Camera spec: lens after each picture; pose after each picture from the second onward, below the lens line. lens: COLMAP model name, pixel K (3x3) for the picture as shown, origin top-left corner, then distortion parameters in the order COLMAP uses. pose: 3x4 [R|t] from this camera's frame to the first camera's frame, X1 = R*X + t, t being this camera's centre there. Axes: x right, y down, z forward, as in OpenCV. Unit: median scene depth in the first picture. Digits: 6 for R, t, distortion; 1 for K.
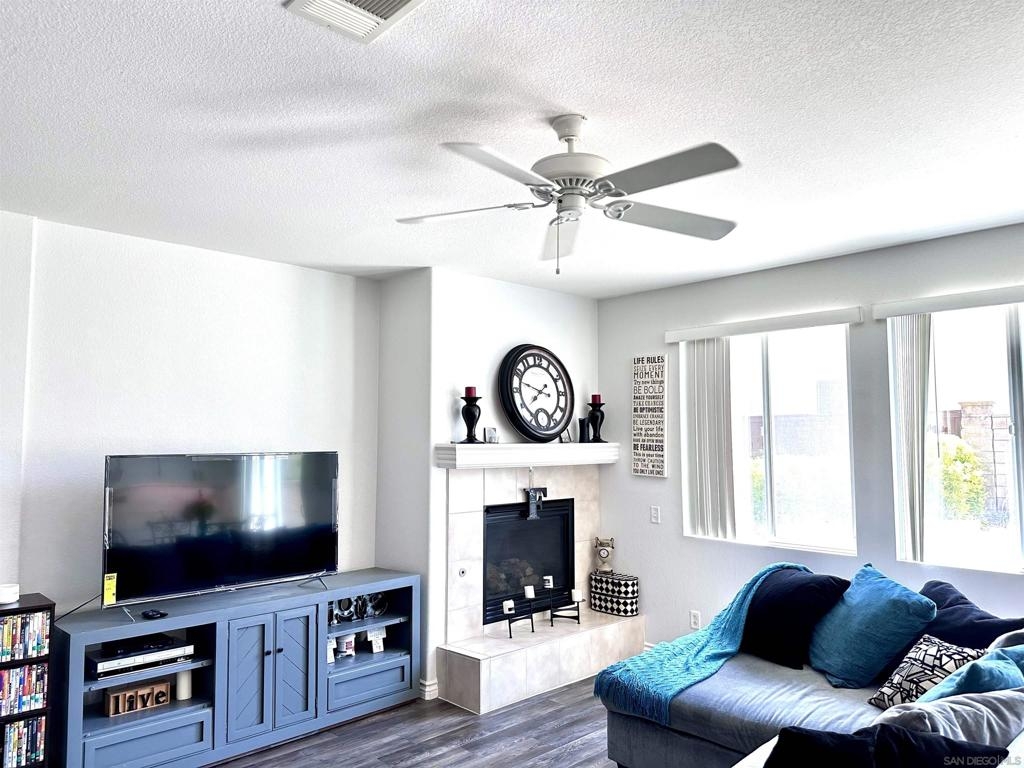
lens RADIAL K [[715.9, 0, 508.8], [0, 715.9, 381.9], [0, 0, 1]] dist [0.082419, -0.099628]
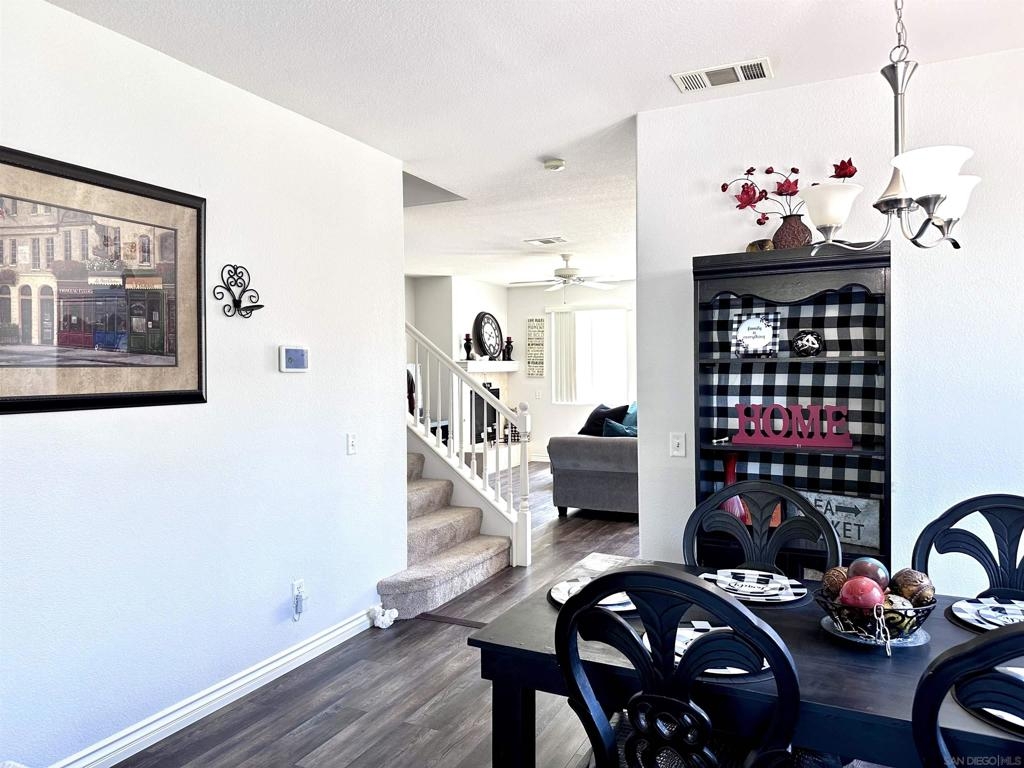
lens RADIAL K [[715.9, 0, 516.2], [0, 715.9, 375.9], [0, 0, 1]] dist [0.082419, -0.099628]
pose [[0.935169, -0.014180, 0.353917, -0.625851], [-0.016216, 0.996437, 0.082771, -0.043521], [-0.353829, -0.083144, 0.931607, -0.965716]]
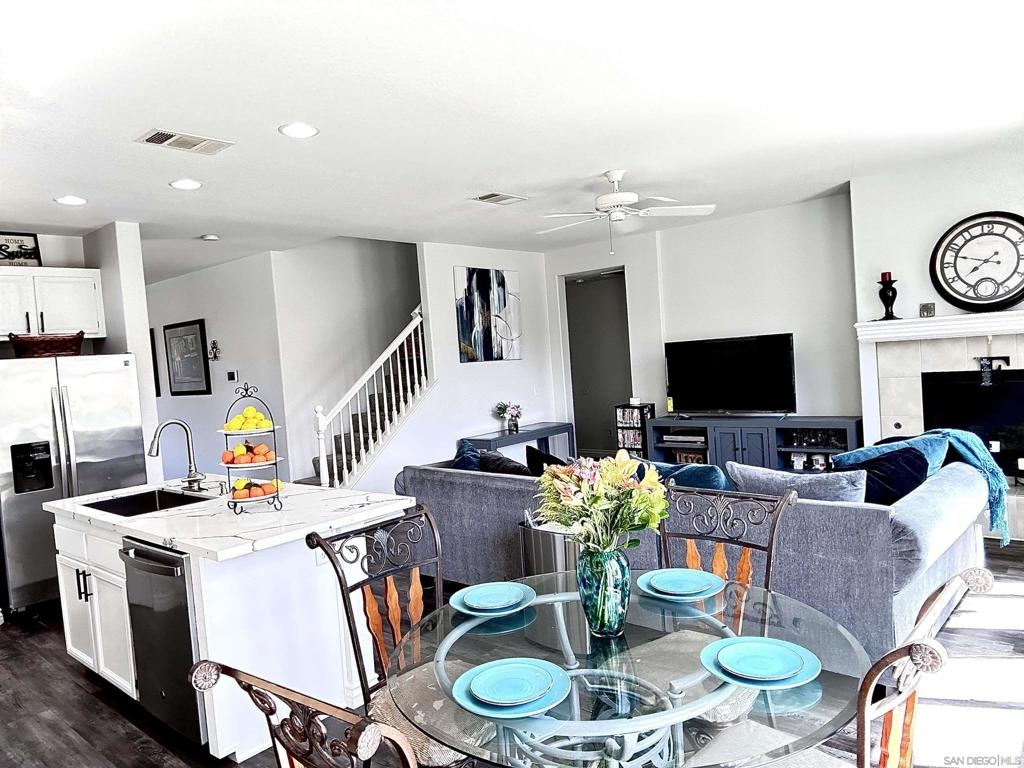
lens RADIAL K [[690.6, 0, 512.5], [0, 690.6, 385.7], [0, 0, 1]] dist [0.036230, -0.001128]
pose [[0.102068, 0.033642, -0.994208, 0.967182], [0.142143, 0.988679, 0.048047, 0.045869], [0.984570, -0.146223, 0.096131, 0.240624]]
